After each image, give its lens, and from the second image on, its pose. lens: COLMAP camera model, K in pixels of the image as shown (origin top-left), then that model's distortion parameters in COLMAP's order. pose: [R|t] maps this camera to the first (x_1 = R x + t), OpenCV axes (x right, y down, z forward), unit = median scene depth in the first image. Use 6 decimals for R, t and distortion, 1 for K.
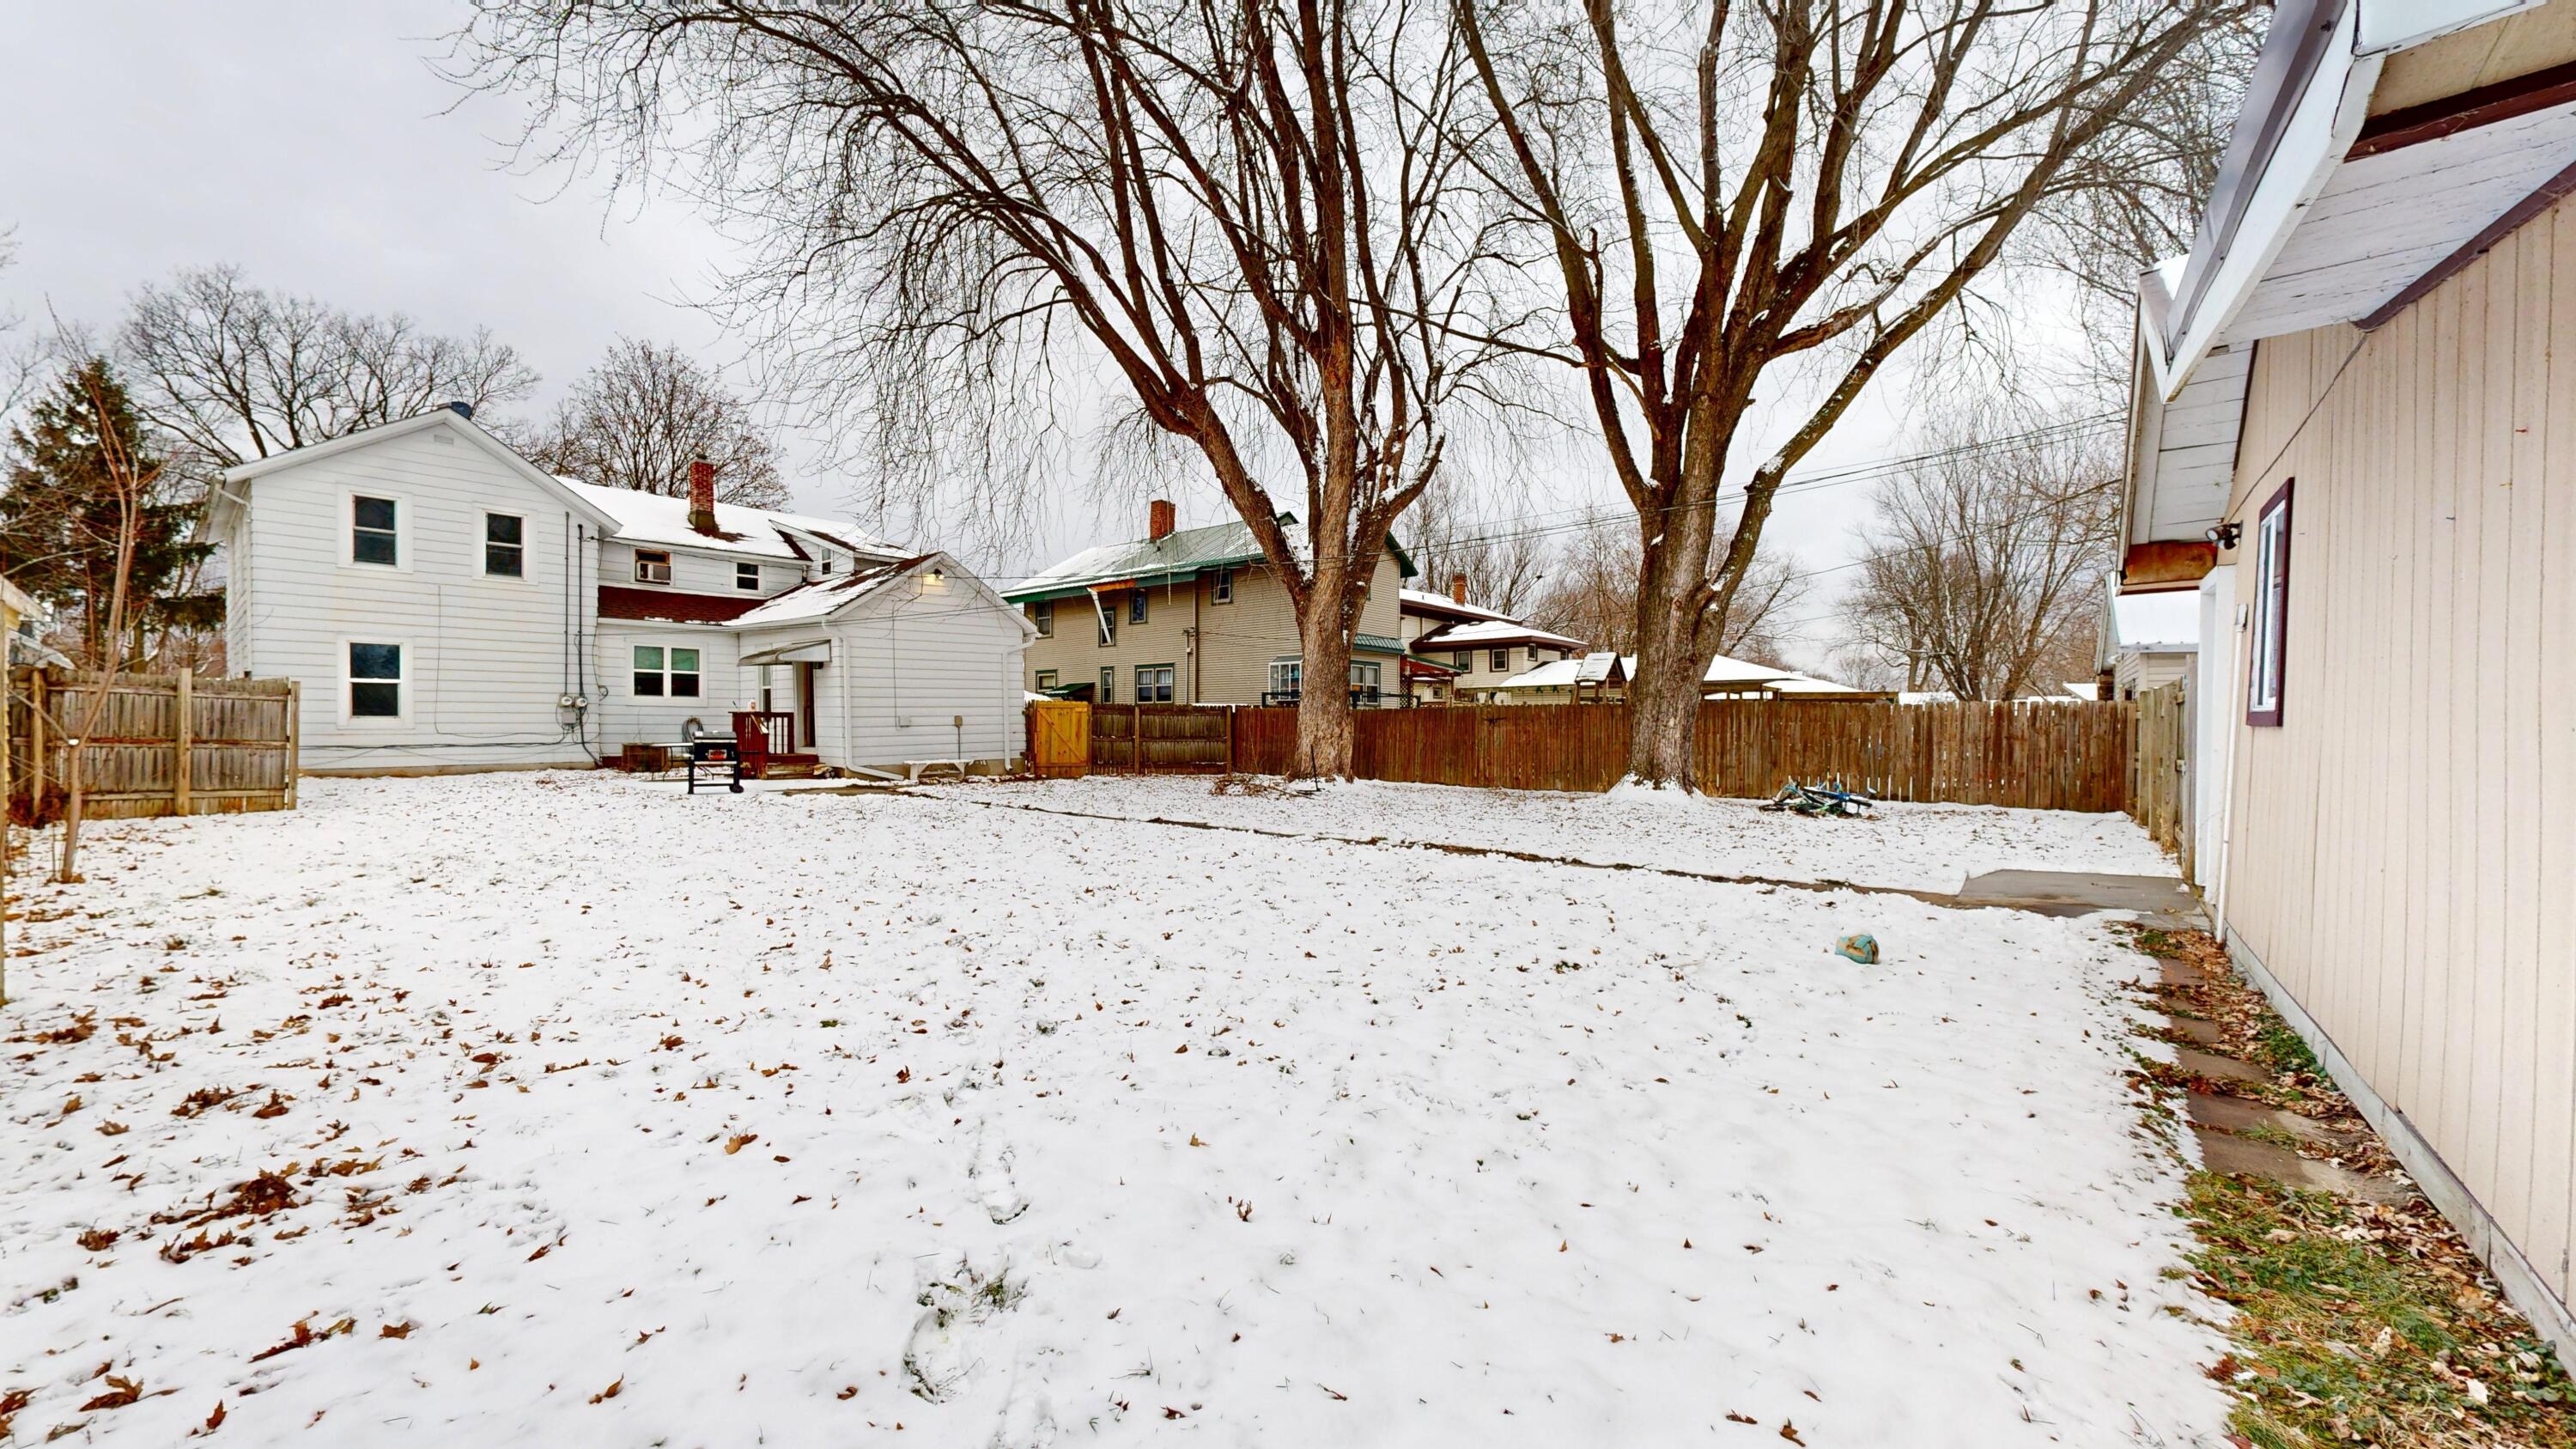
lens RADIAL K [[946.0, 0, 1292.6], [0, 946.0, 736.3], [0, 0, 1]] dist [-0.004885, -0.000200]
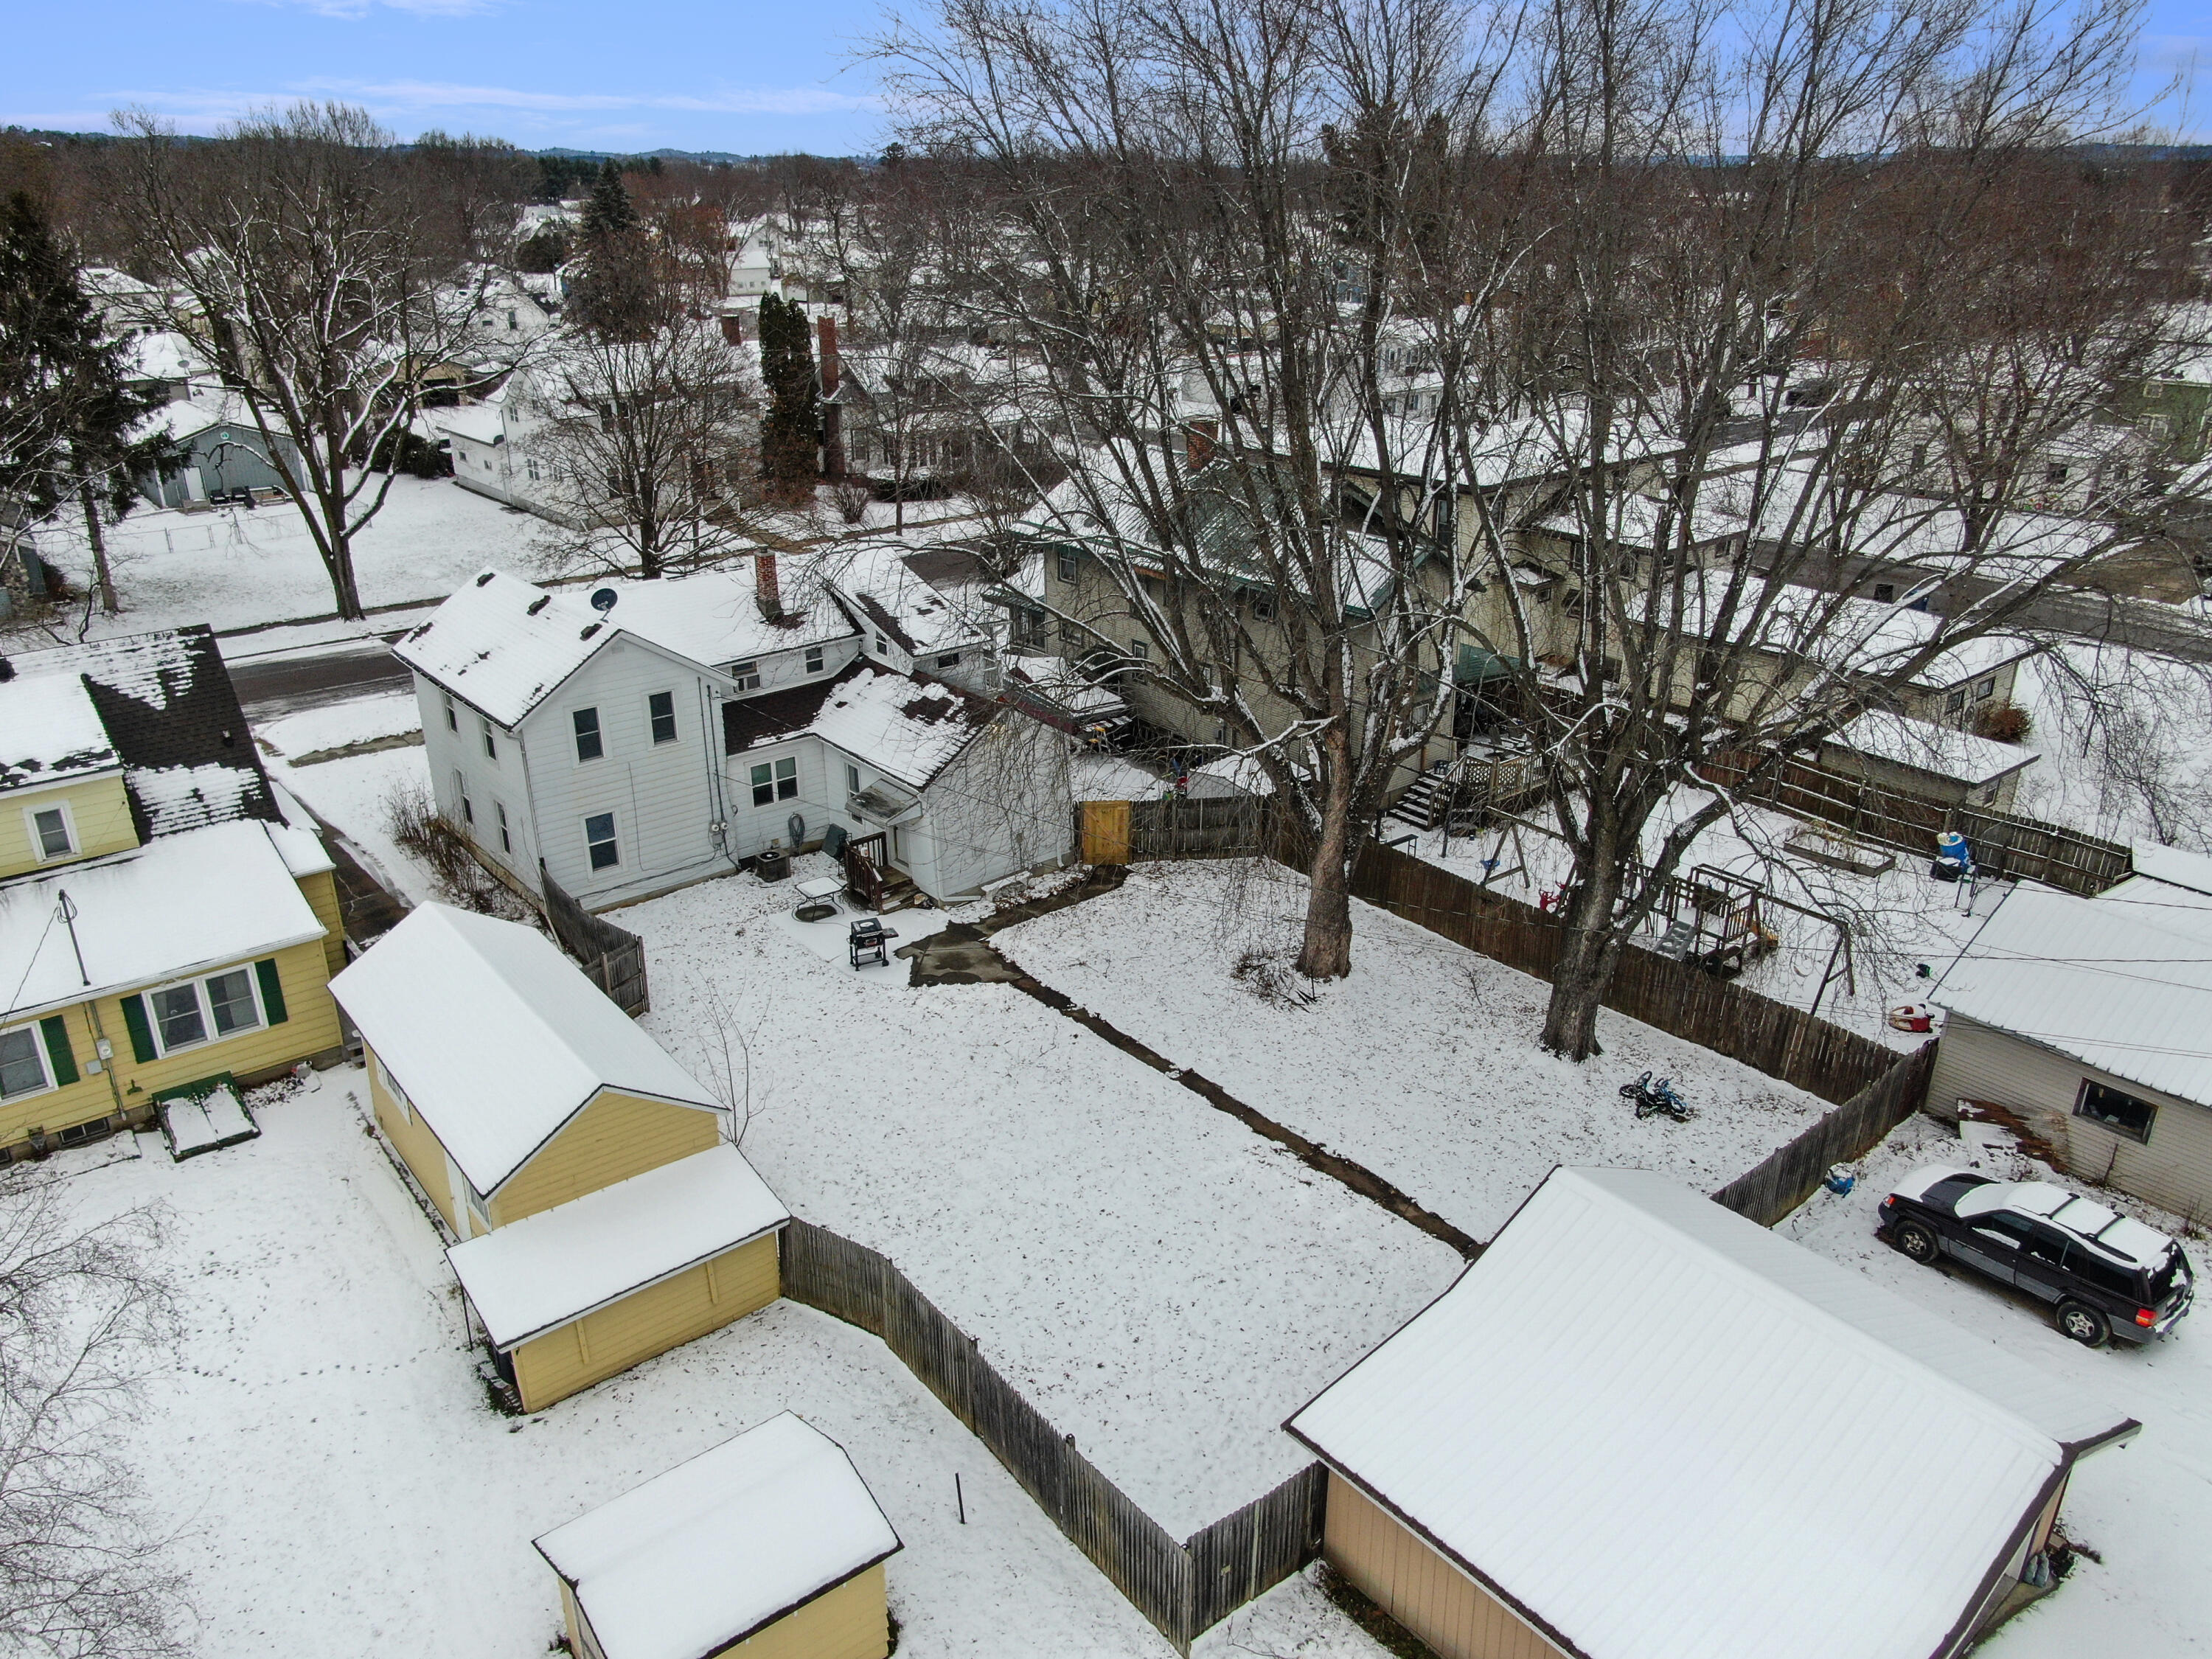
lens RADIAL K [[1570.0, 0, 1104.4], [0, 1570.0, 828.2], [0, 0, 1]] dist [-0.008090, -0.000474]
pose [[0.979230, 0.067996, -0.191009, 0.115577], [0.007422, 0.929436, 0.368909, -0.769332], [0.202615, -0.362665, 0.909627, -0.741344]]
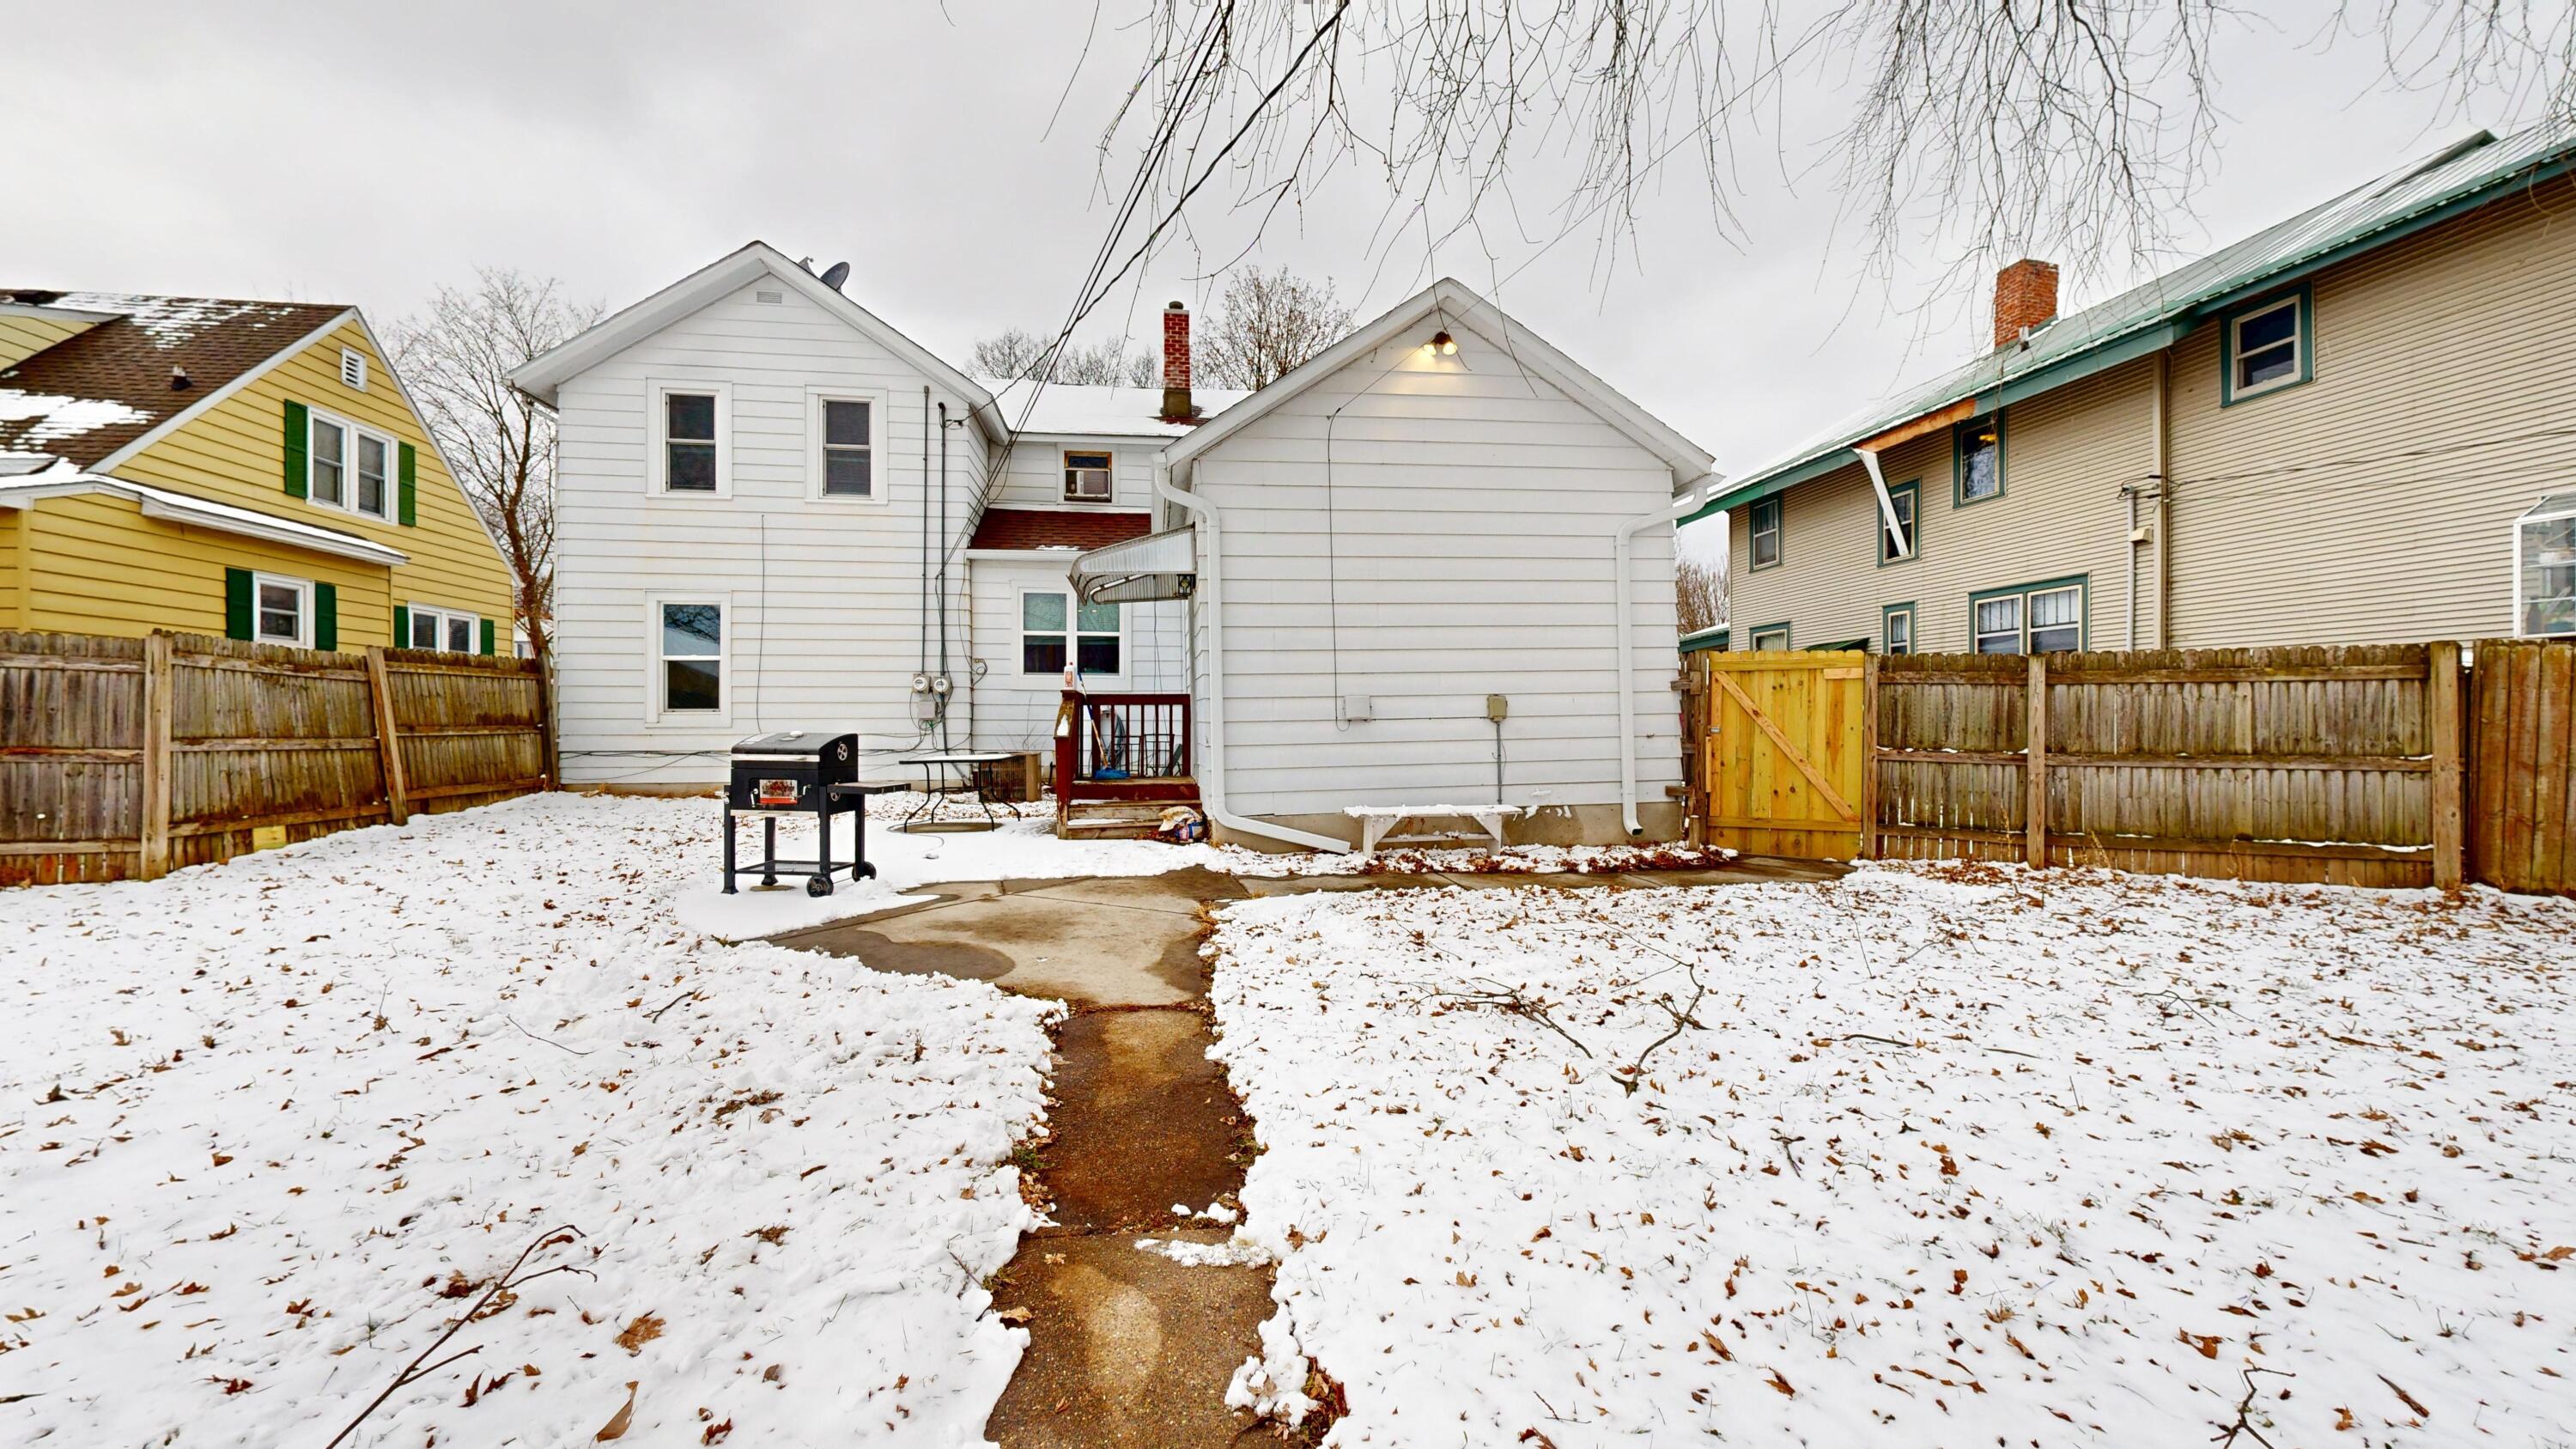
lens RADIAL K [[946.0, 0, 1288.7], [0, 946.0, 726.4], [0, 0, 1]] dist [-0.004885, -0.000200]
pose [[0.735455, -0.001975, -0.677571, -0.156842], [-0.005691, 0.999942, -0.009091, -0.004318], [0.677550, 0.010542, 0.735402, 0.686614]]
